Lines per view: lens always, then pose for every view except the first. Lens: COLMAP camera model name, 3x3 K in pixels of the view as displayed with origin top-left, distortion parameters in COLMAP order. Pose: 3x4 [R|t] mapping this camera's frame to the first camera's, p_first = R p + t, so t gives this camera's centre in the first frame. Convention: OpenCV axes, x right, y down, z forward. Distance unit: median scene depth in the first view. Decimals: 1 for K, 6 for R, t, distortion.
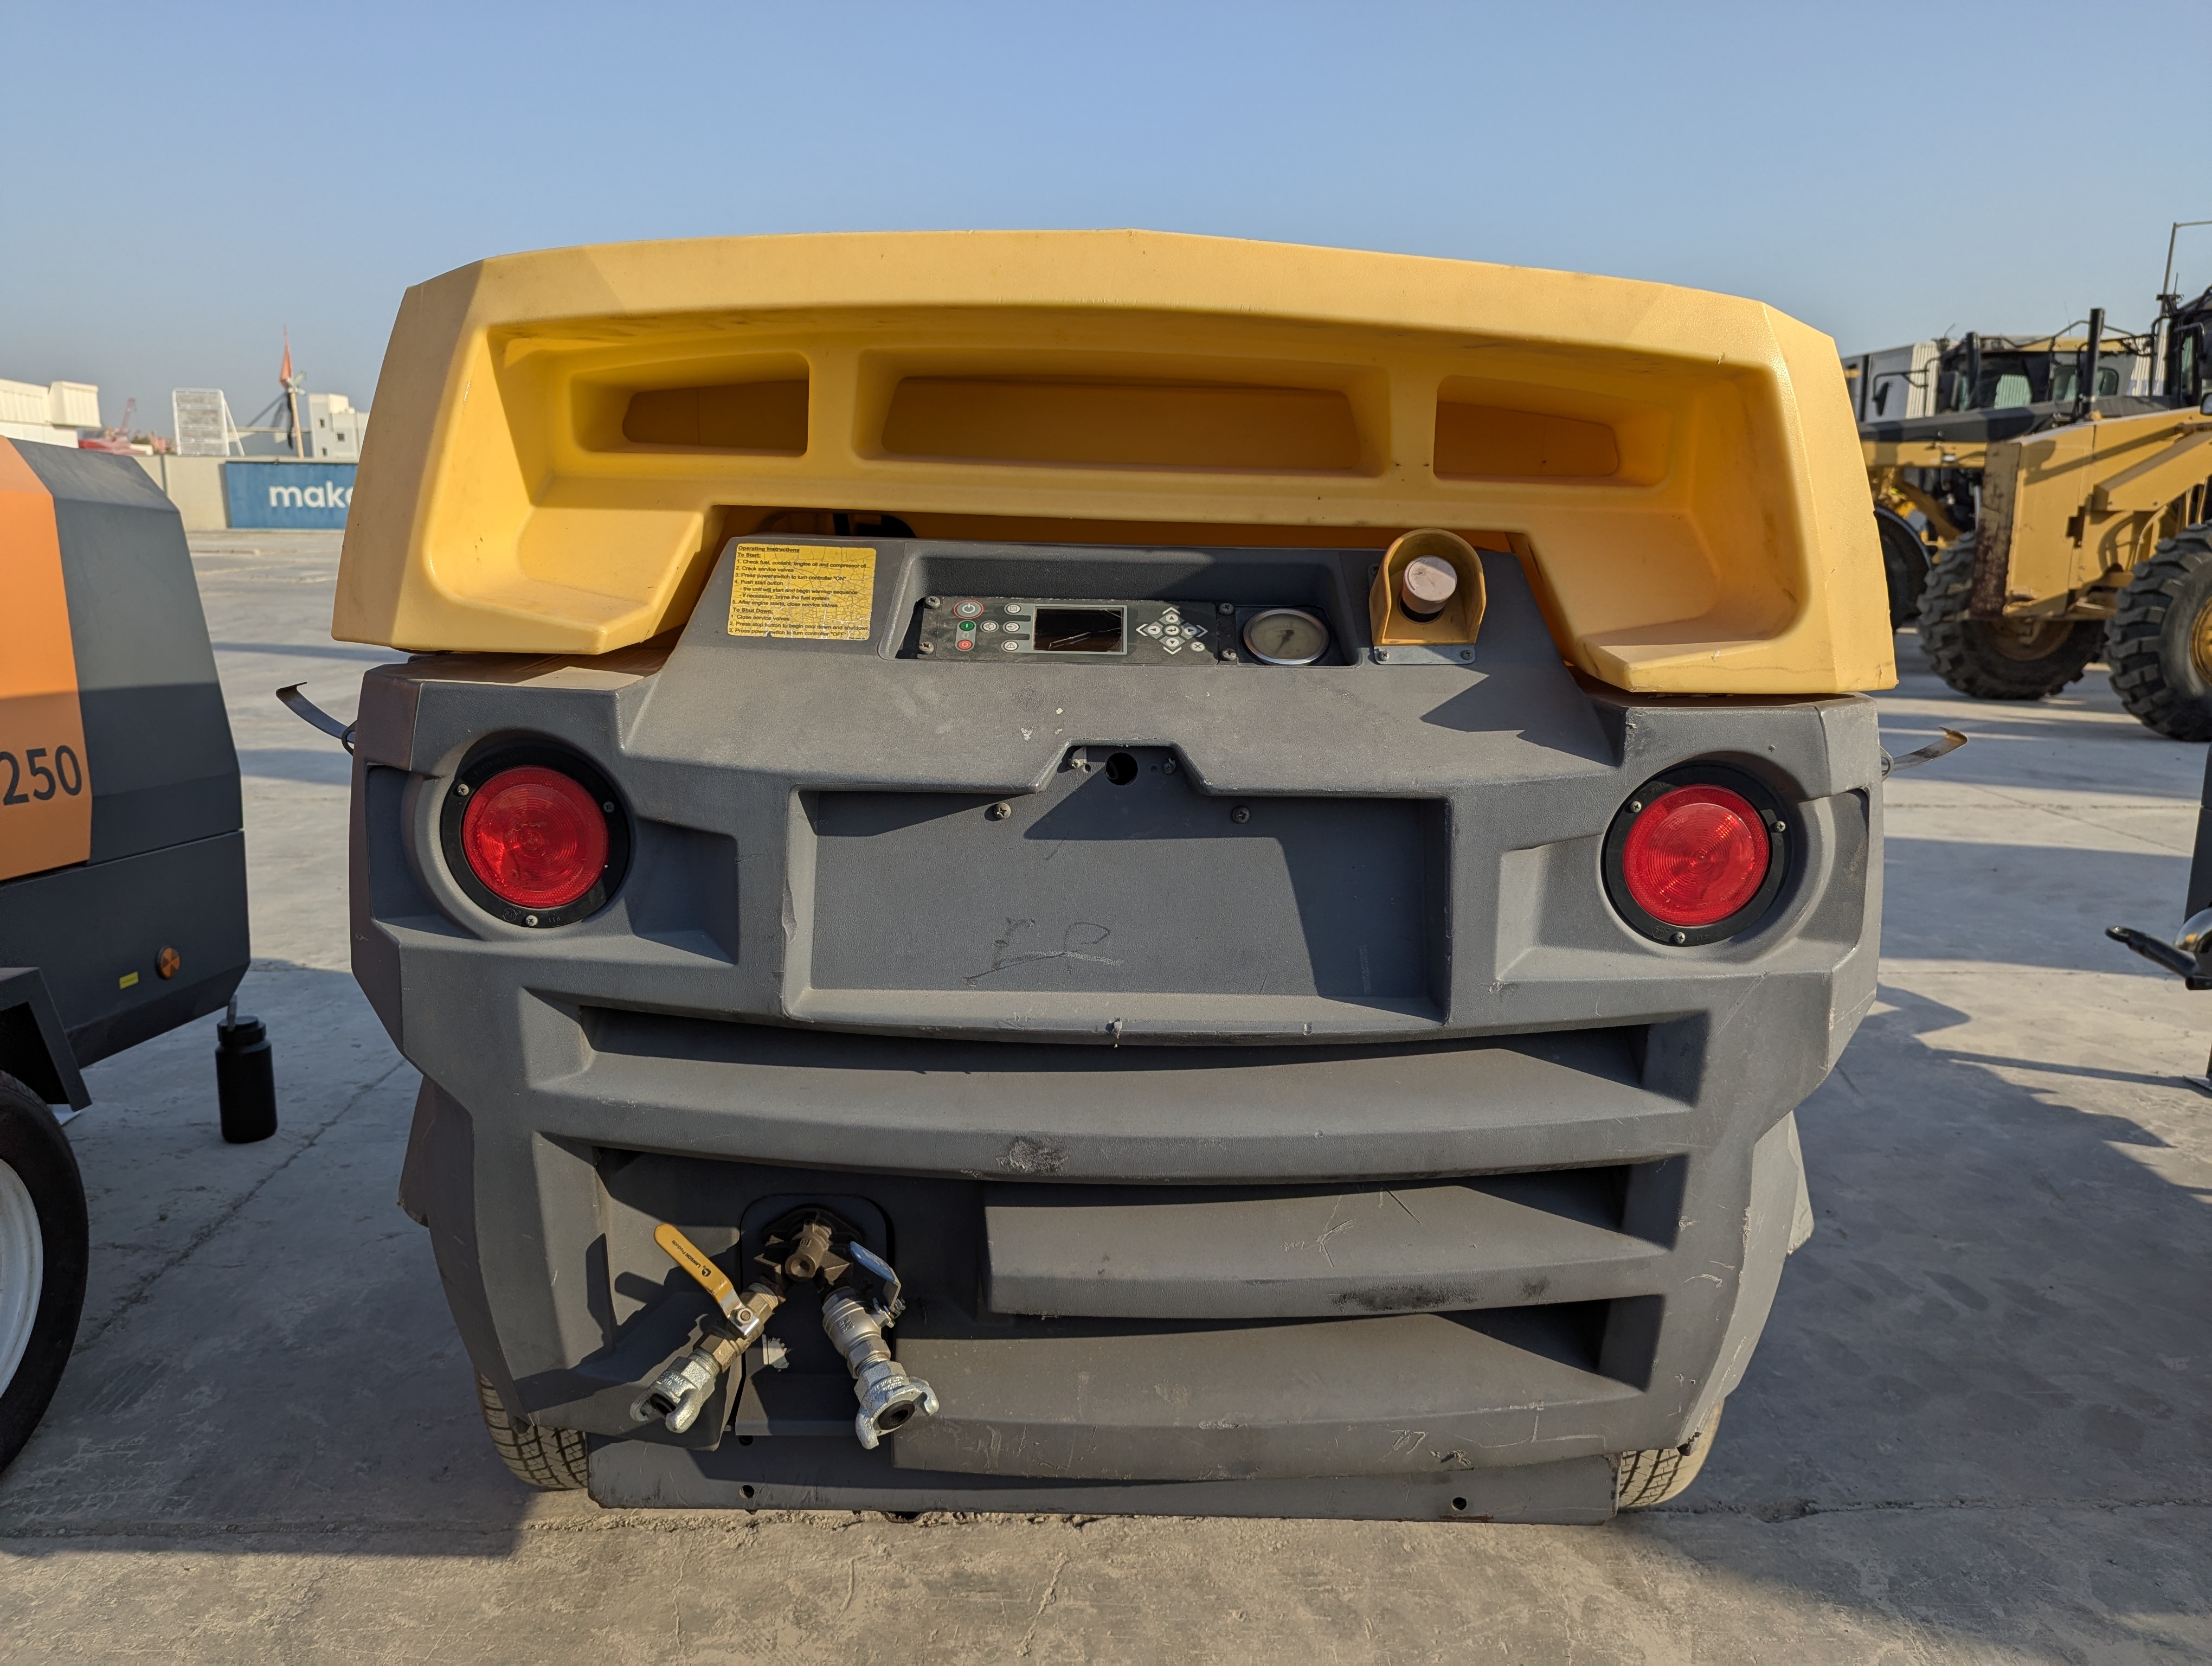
lens RADIAL K [[1571.9, 0, 1098.6], [0, 1571.9, 832.1], [0, 0, 1]] dist [0.047356, -0.045500]
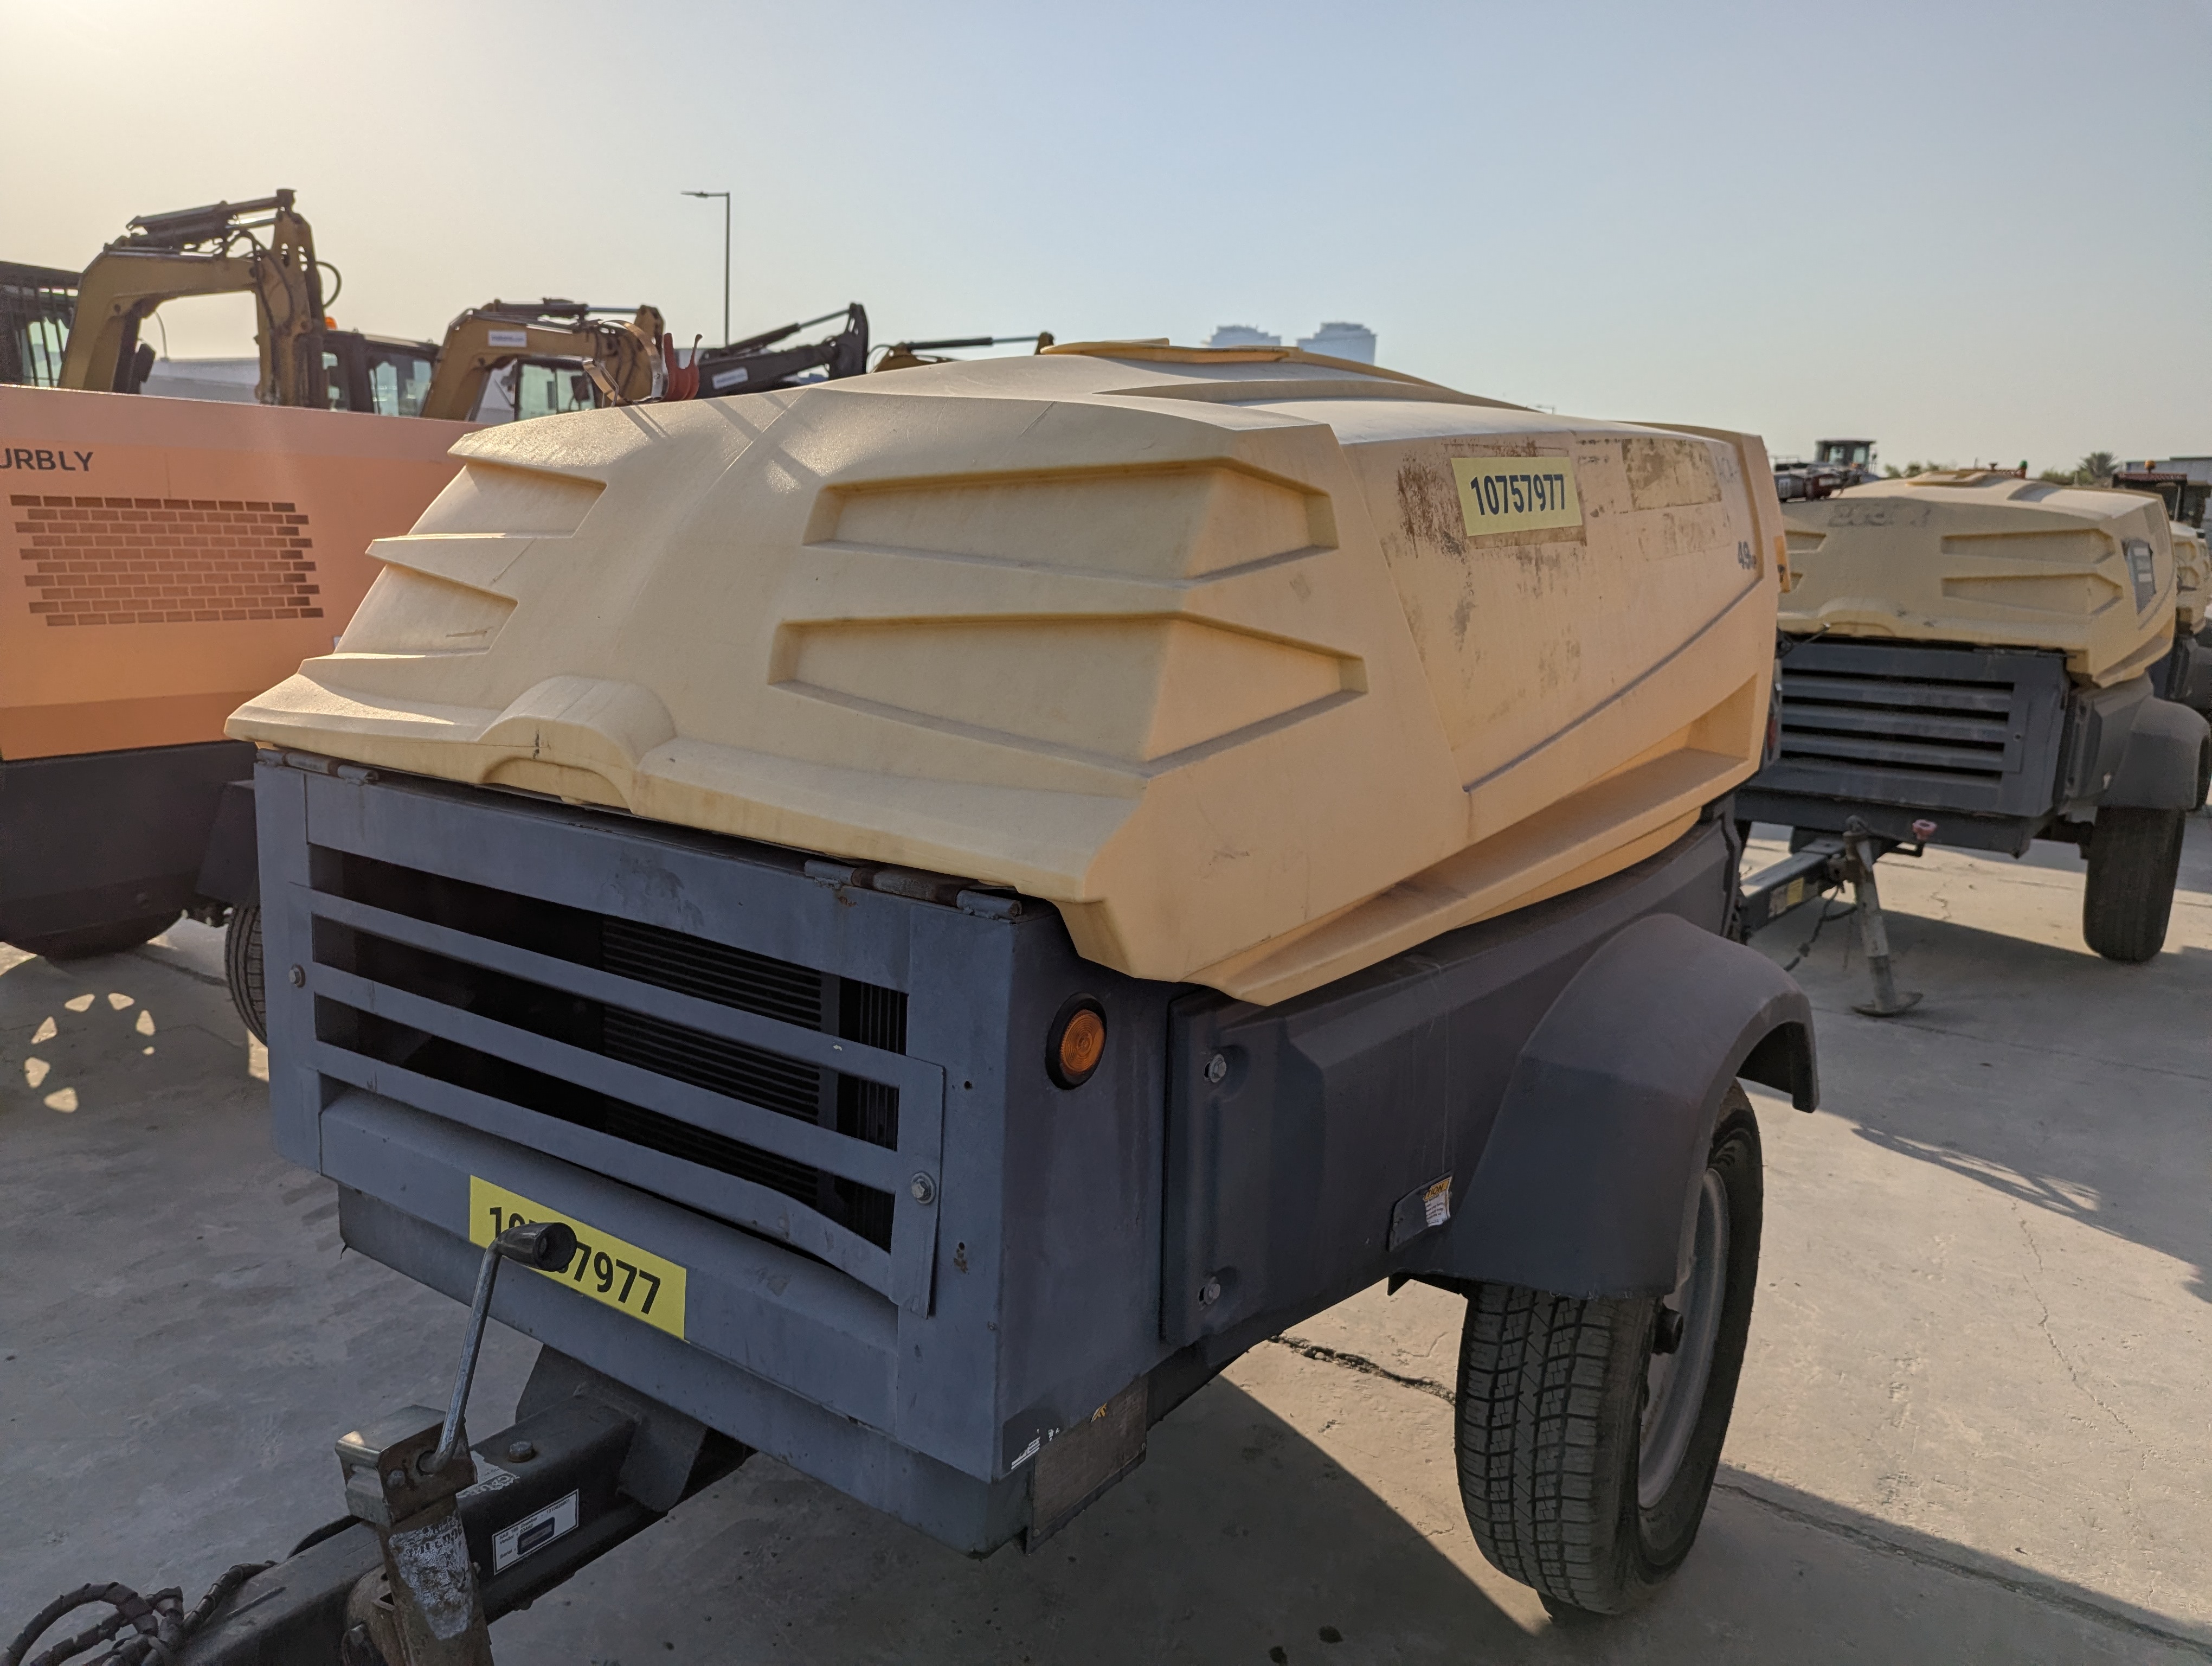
lens RADIAL K [[1571.9, 0, 1098.0], [0, 1571.9, 839.7], [0, 0, 1]] dist [0.047356, -0.045500]
pose [[-0.819141, -0.157853, 0.551445, -0.416149], [0.069110, 0.927222, 0.368081, -0.292308], [-0.569414, 0.339620, -0.748616, 1.427698]]
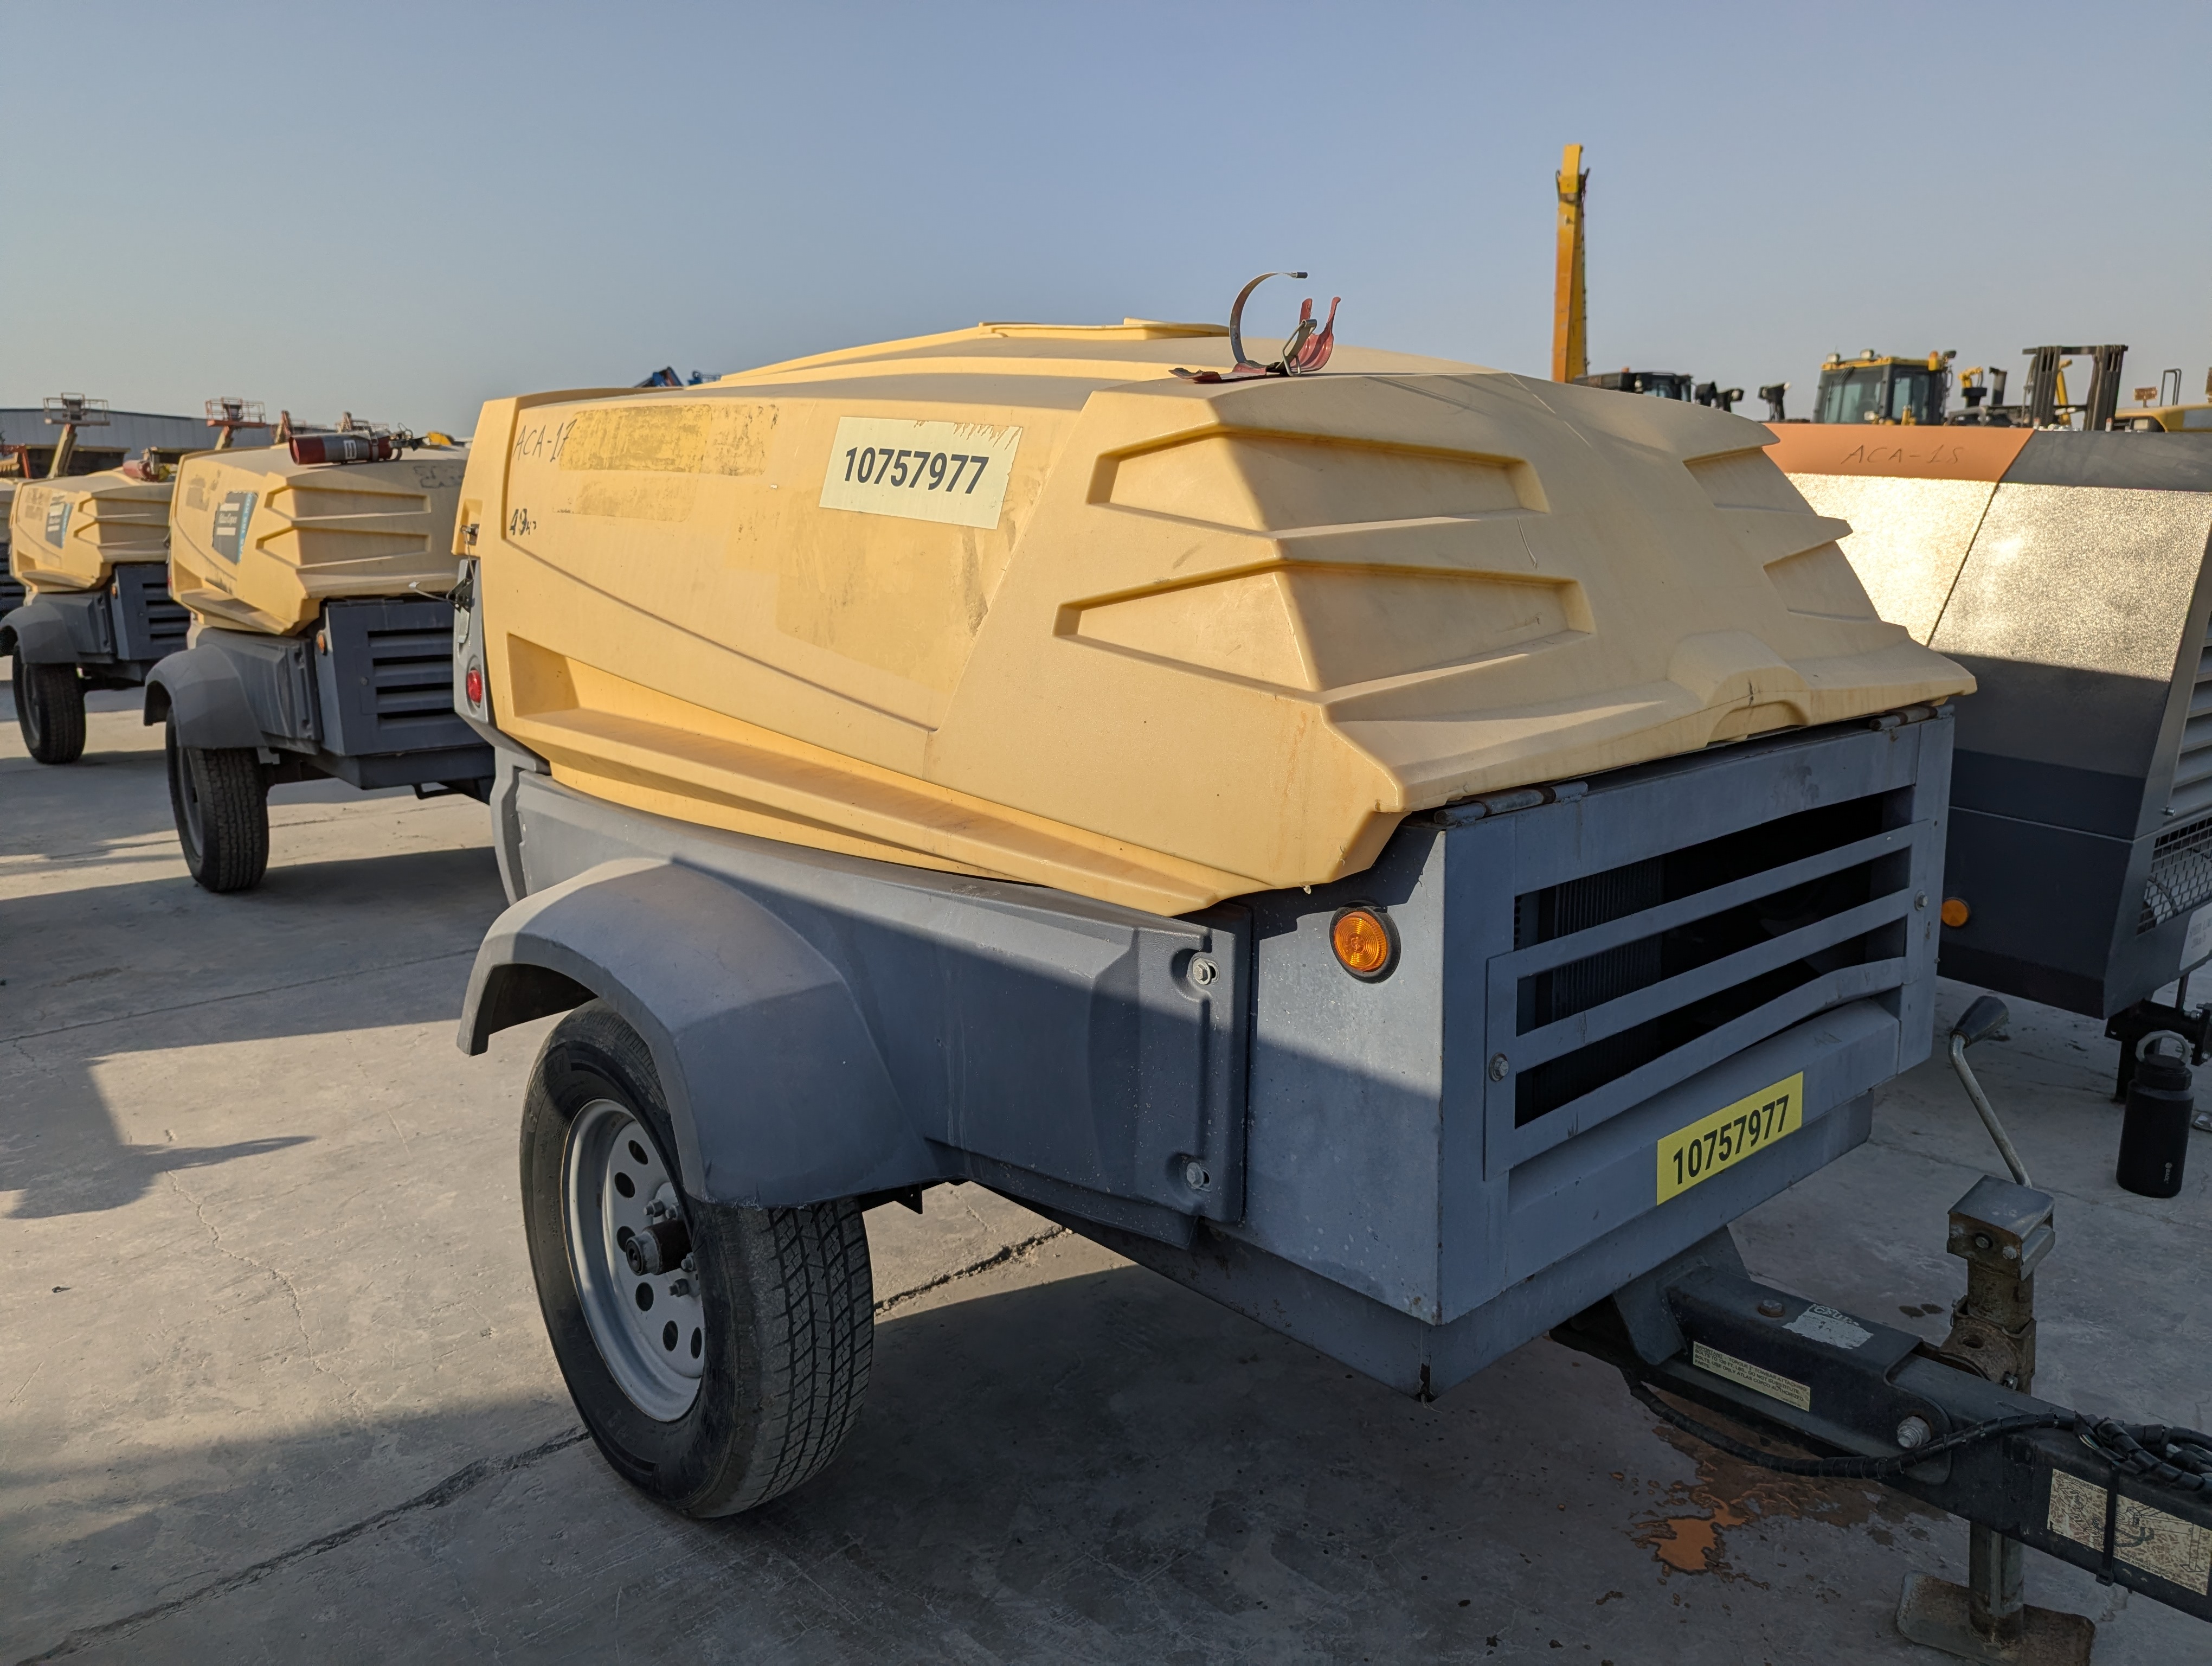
lens RADIAL K [[1571.9, 0, 1094.1], [0, 1571.9, 838.8], [0, 0, 1]] dist [0.047356, -0.045500]
pose [[-0.752141, 0.120249, -0.647939, 0.572879], [-0.137439, 0.932968, 0.332689, -0.255105], [0.644512, 0.339281, -0.685196, 1.397815]]
